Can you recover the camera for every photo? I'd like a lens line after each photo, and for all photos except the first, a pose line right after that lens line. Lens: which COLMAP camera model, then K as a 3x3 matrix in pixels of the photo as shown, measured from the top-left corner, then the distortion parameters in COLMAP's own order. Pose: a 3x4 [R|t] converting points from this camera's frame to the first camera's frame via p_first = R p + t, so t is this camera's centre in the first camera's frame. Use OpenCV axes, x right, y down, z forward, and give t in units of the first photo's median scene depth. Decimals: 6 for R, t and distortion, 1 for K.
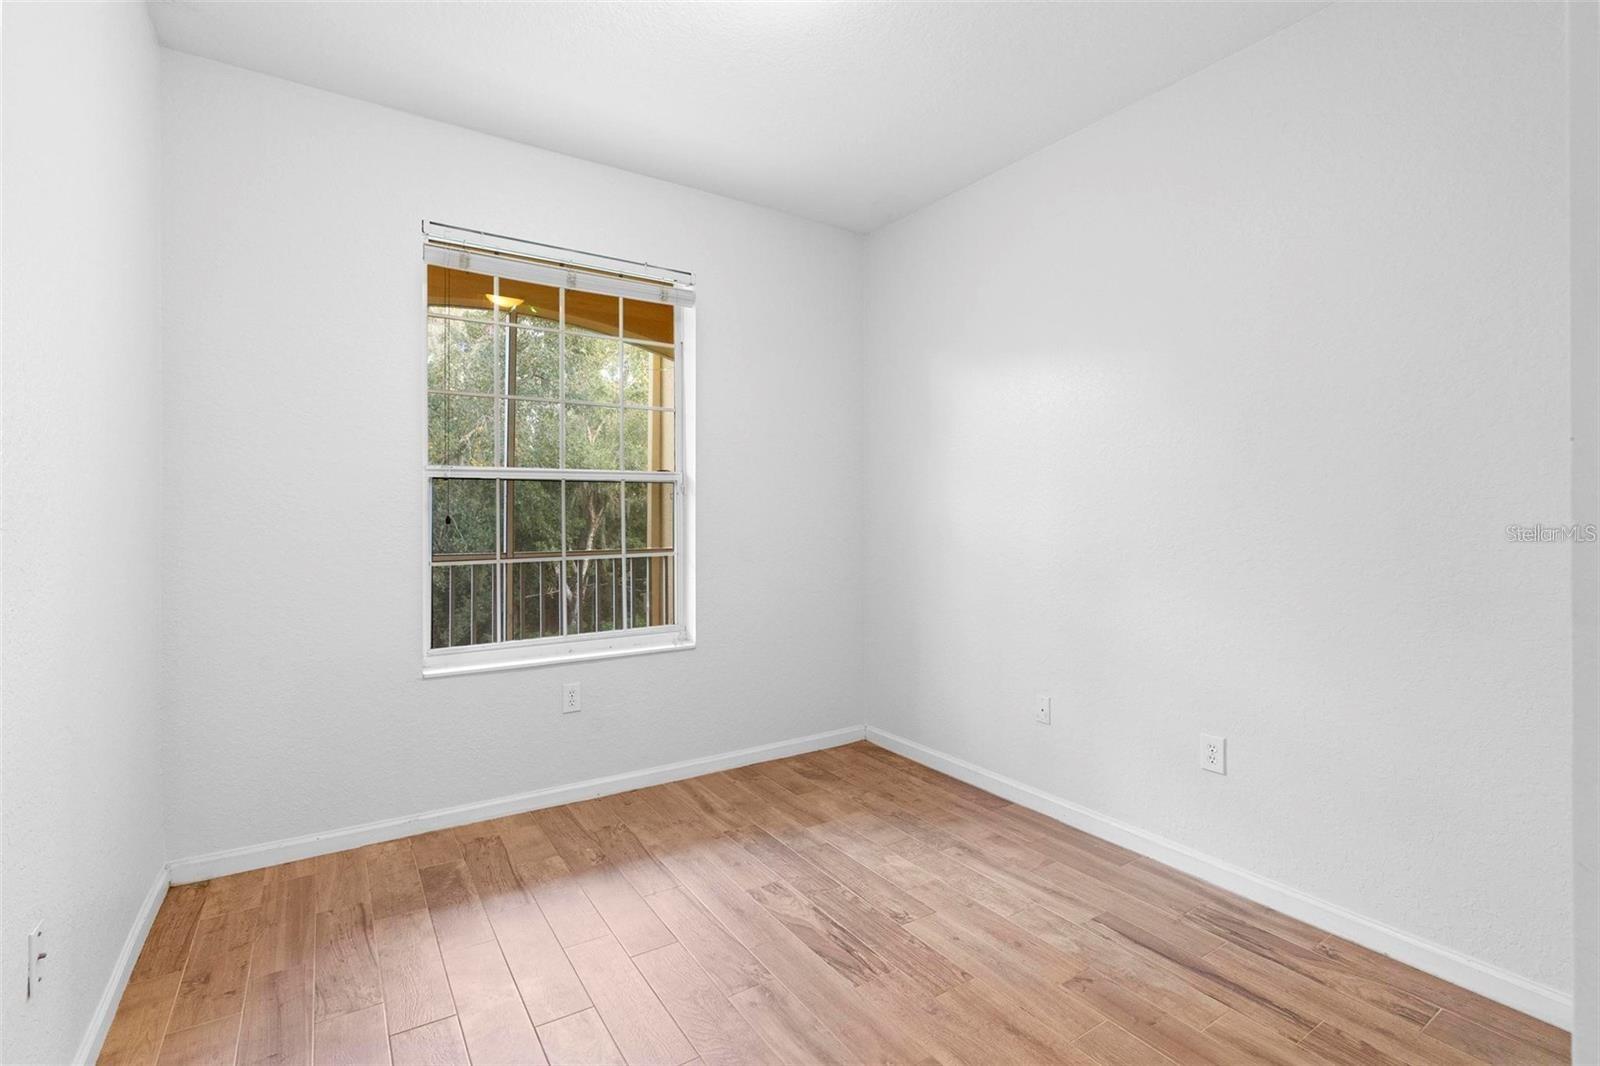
lens RADIAL K [[724.8, 0, 791.1], [0, 724.8, 524.4], [0, 0, 1]] dist [-0.012531, 0.003745]
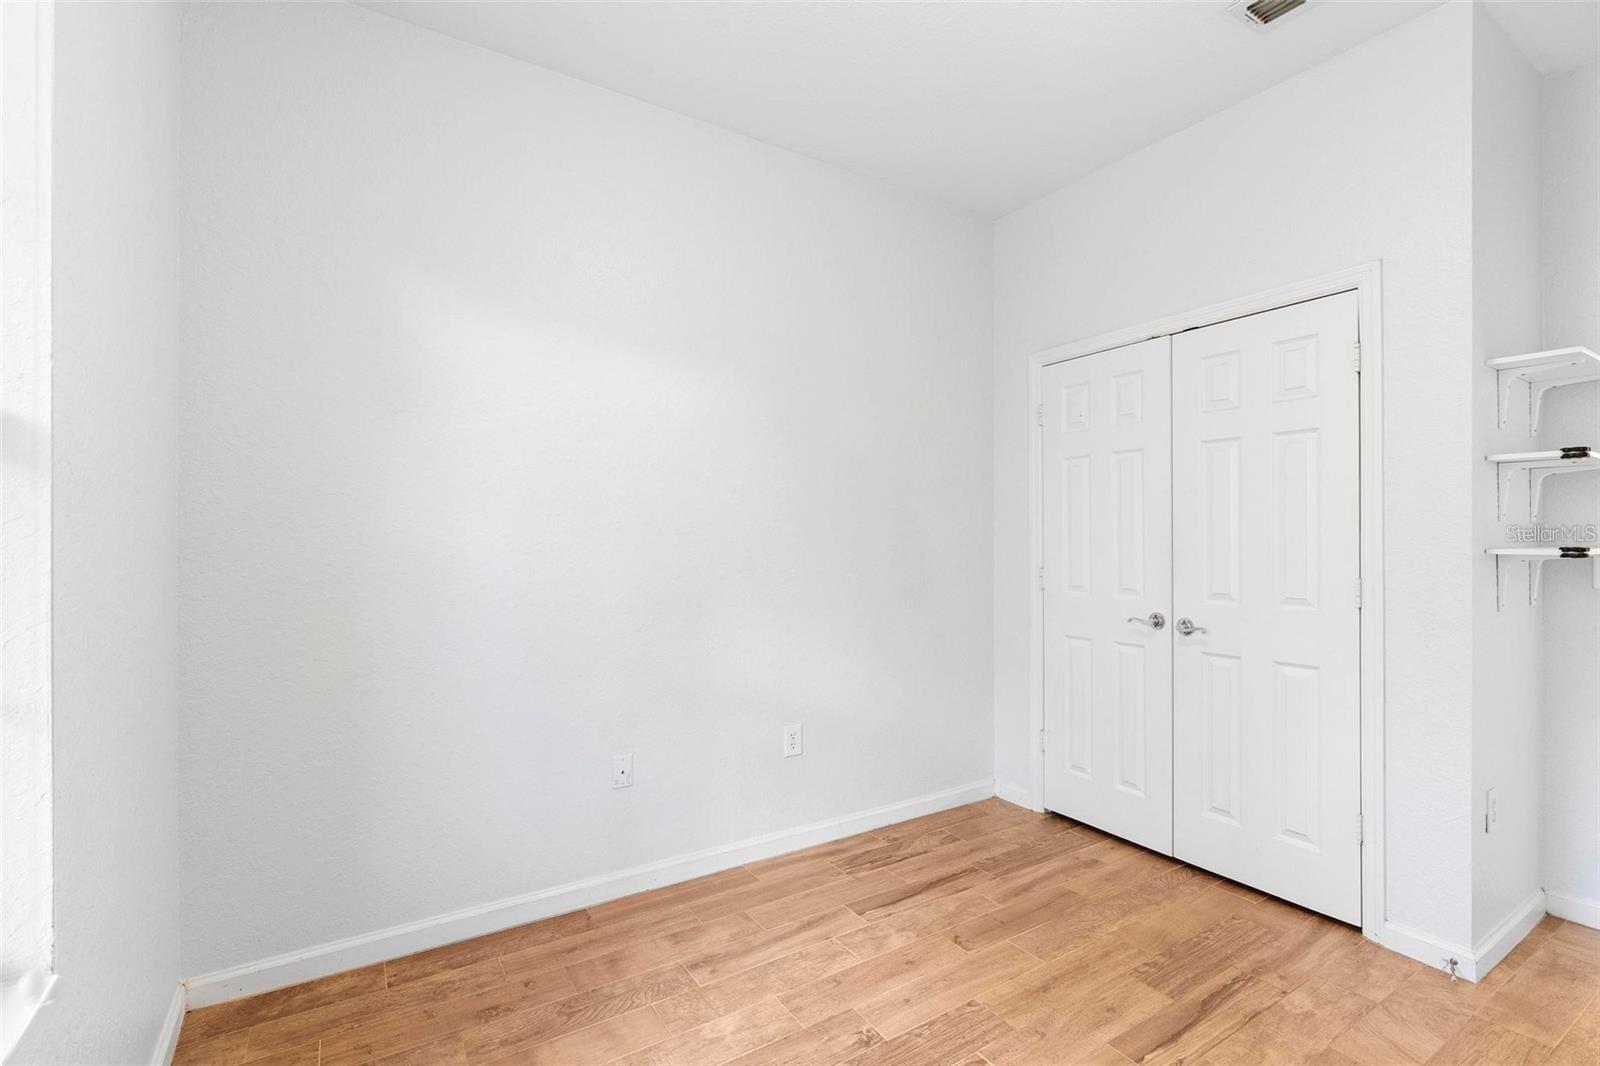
lens RADIAL K [[724.8, 0, 792.1], [0, 724.8, 534.8], [0, 0, 1]] dist [-0.012531, 0.003745]
pose [[0.014543, 0.006631, 0.999872, -0.604872], [0.014393, 0.999873, -0.006840, -0.009469], [-0.999791, 0.014490, 0.014446, 0.986722]]
